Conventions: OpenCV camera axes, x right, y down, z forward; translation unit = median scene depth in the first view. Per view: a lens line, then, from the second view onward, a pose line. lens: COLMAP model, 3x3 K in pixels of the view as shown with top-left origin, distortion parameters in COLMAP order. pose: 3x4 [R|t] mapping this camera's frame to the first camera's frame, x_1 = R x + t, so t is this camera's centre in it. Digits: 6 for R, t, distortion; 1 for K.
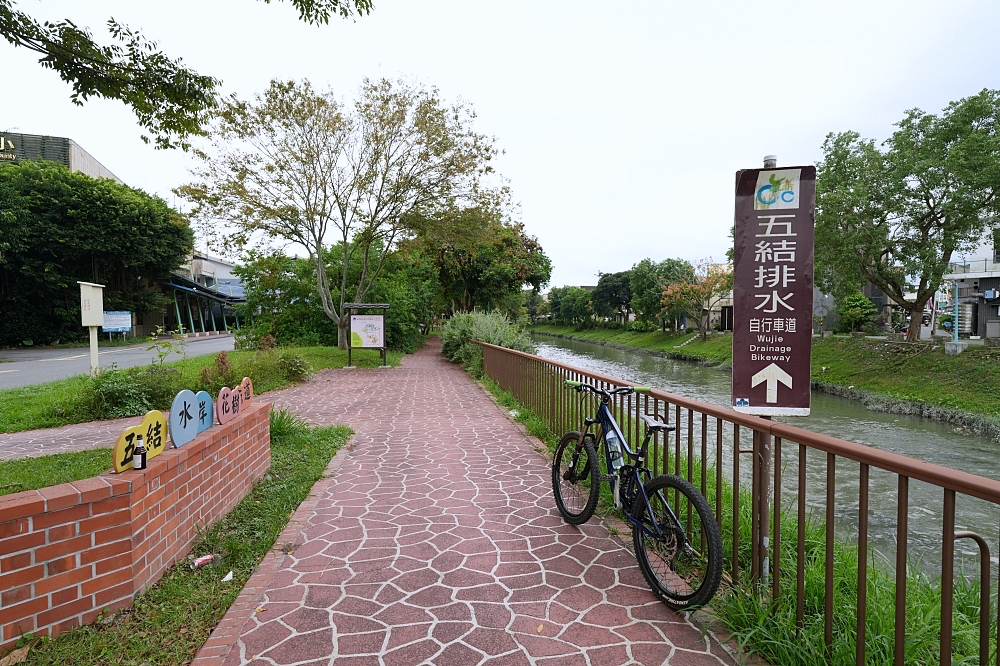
lens RADIAL K [[475.5, 0, 499.9], [0, 475.5, 331.0], [0, 0, 1]] dist [-0.001946, -0.000428]
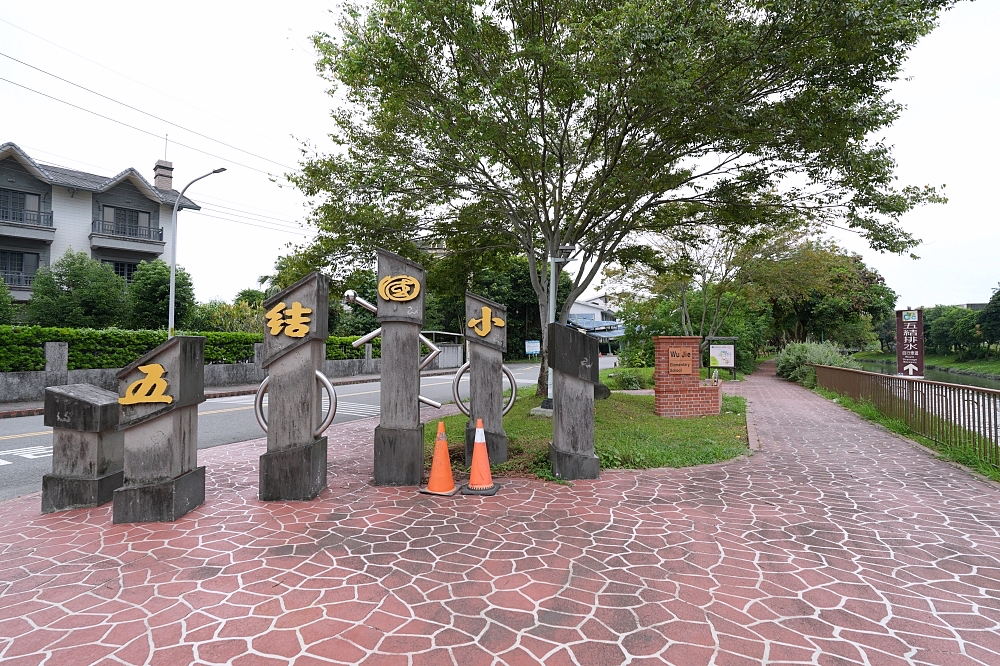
lens RADIAL K [[475.5, 0, 500.6], [0, 475.5, 330.3], [0, 0, 1]] dist [-0.001946, -0.000428]
pose [[0.811668, -0.014246, -0.583946, 0.015682], [-0.018301, 0.998591, -0.049801, 0.004622], [0.583833, 0.051109, 0.810264, -0.362221]]
